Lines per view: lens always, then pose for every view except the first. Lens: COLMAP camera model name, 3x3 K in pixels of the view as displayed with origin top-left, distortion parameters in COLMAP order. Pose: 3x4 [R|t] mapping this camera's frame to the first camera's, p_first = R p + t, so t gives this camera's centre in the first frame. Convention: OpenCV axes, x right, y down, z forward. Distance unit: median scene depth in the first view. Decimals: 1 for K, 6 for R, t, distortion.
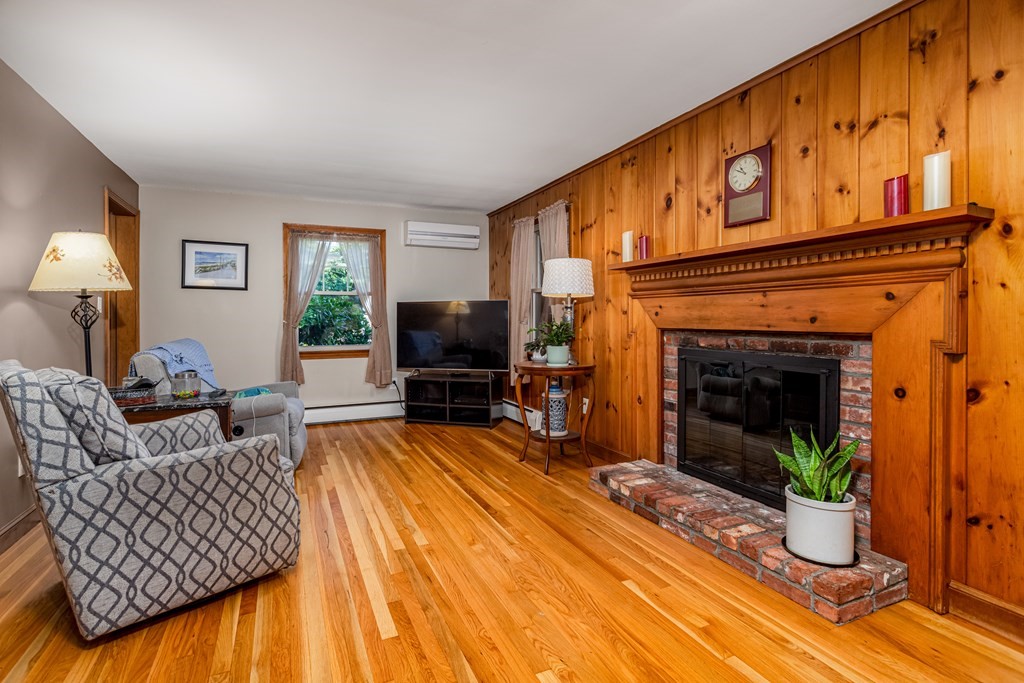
lens RADIAL K [[489.5, 0, 509.4], [0, 489.5, 321.0], [0, 0, 1]] dist [-0.008805, 0.003329]
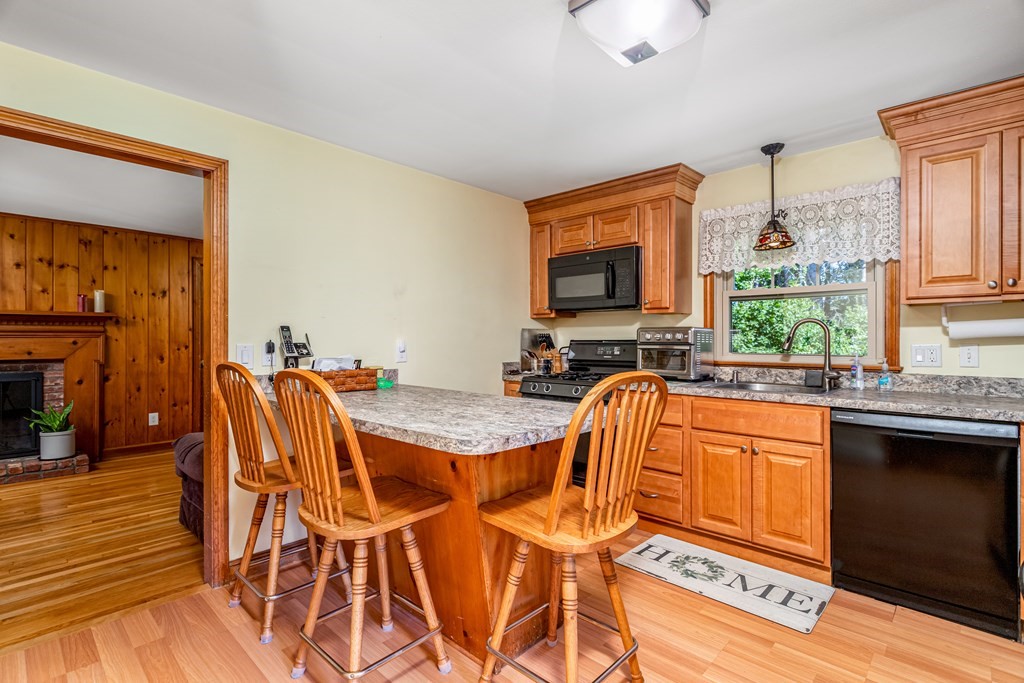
lens RADIAL K [[489.5, 0, 509.7], [0, 489.5, 341.9], [0, 0, 1]] dist [-0.008805, 0.003329]
pose [[-0.369737, -0.012307, 0.929055, -2.007434], [0.001091, 0.999906, 0.013680, -0.077166], [-0.929136, 0.006072, -0.369689, -0.092318]]
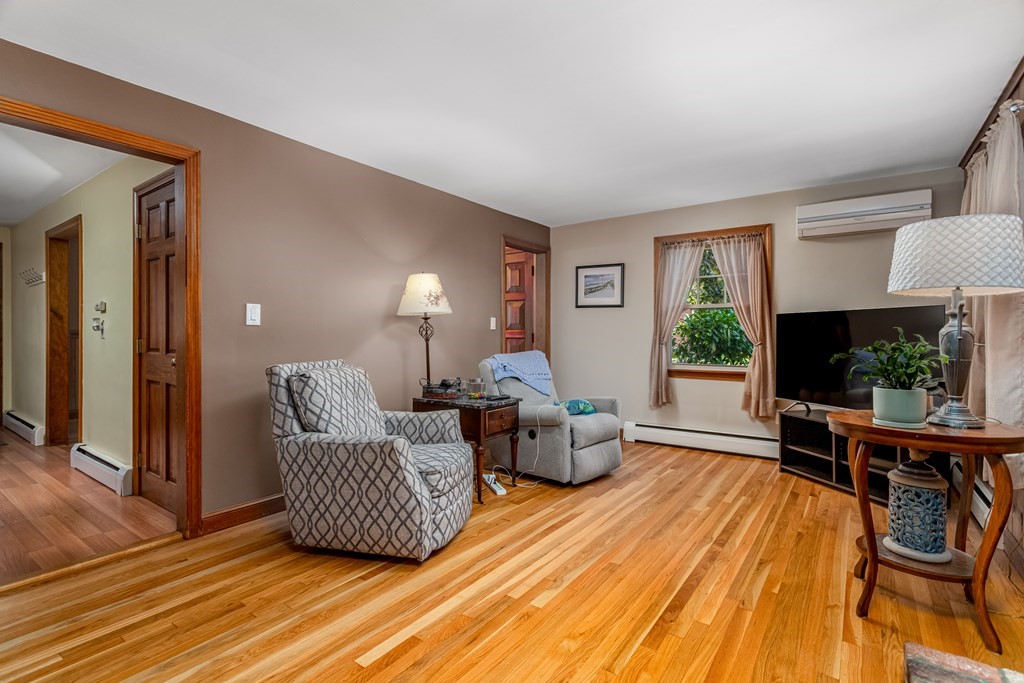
lens RADIAL K [[489.5, 0, 508.3], [0, 489.5, 333.6], [0, 0, 1]] dist [-0.008805, 0.003329]
pose [[0.495639, 0.005045, -0.868514, 0.568903], [-0.008387, 0.999964, 0.001023, -0.009854], [0.868488, 0.006777, 0.495664, 0.586152]]
